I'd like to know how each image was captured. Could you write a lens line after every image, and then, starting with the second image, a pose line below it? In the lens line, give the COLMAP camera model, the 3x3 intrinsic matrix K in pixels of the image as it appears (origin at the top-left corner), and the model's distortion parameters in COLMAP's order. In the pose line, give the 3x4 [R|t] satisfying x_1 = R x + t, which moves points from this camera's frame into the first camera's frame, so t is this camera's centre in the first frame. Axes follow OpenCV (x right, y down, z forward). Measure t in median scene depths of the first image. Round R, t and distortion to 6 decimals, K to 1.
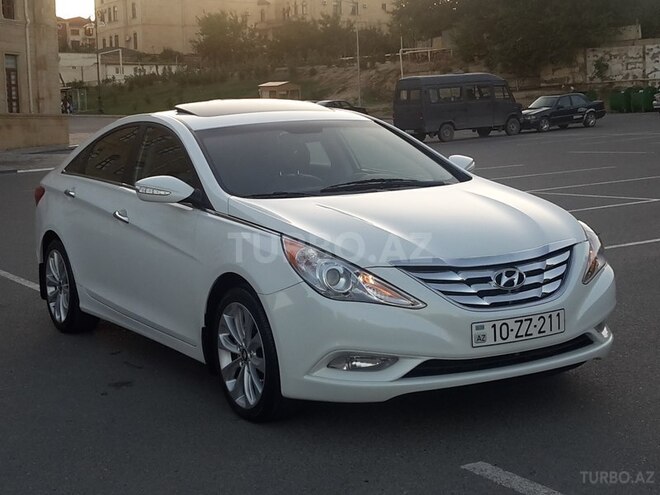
lens RADIAL K [[1248.2, 0, 324.3], [0, 1248.2, 246.3], [0, 0, 1]] dist [-0.053932, 0.000000]
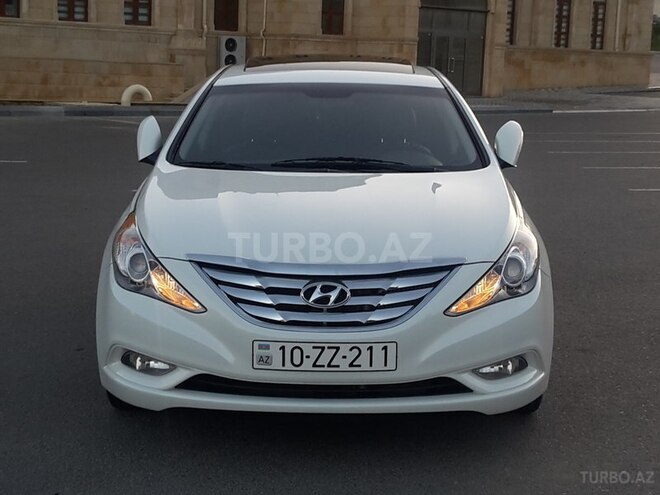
lens RADIAL K [[1248.2, 0, 330.3], [0, 1248.2, 248.8], [0, 0, 1]] dist [-0.053932, 0.000000]
pose [[0.863533, 0.135811, -0.485660, 0.549453], [-0.108899, 0.990551, 0.083371, -0.073683], [0.492394, -0.019106, 0.870163, 0.282590]]
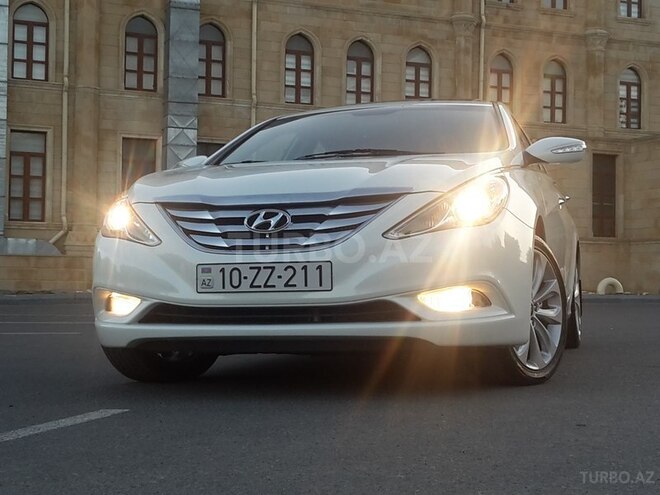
lens RADIAL K [[1165.3, 0, 329.2], [0, 1165.3, 245.7], [0, 0, 1]] dist [0.110605, 0.000000]
pose [[0.702397, 0.005601, -0.711763, 0.744565], [-0.095625, 0.991646, -0.086563, 0.107449], [0.705333, 0.128864, 0.697065, 0.478499]]
